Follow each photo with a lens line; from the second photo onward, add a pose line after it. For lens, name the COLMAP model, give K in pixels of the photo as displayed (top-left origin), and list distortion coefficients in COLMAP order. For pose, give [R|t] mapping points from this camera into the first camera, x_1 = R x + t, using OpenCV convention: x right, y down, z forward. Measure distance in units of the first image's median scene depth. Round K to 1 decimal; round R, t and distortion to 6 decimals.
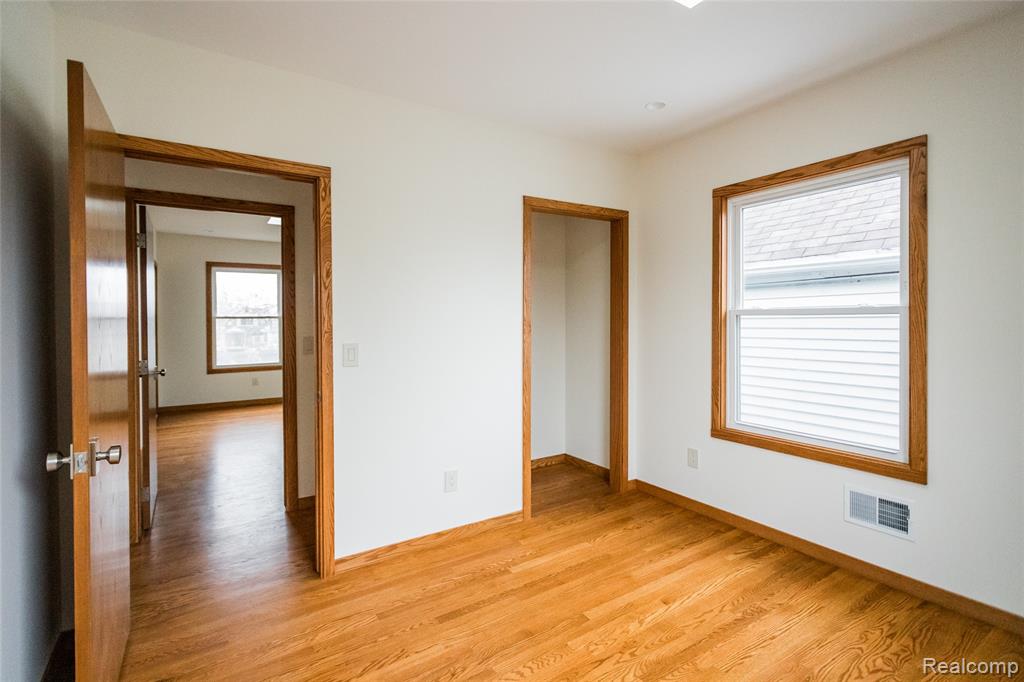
lens RADIAL K [[496.2, 0, 514.9], [0, 496.2, 324.1], [0, 0, 1]] dist [0.014719, 0.000028]
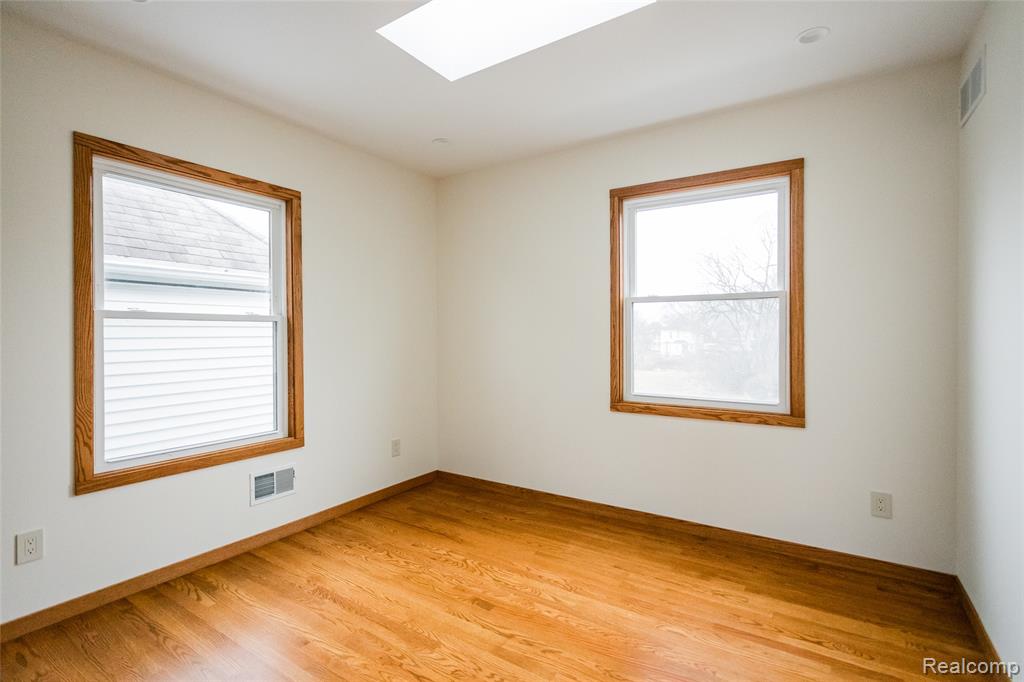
lens RADIAL K [[473.9, 0, 512.0], [0, 473.9, 341.0], [0, 0, 1]] dist [-0.000401, -0.000069]
pose [[-0.394806, -0.003346, 0.918758, -0.601911], [0.016221, 0.999812, 0.010612, 0.026316], [-0.918621, 0.019093, -0.394678, 0.985721]]
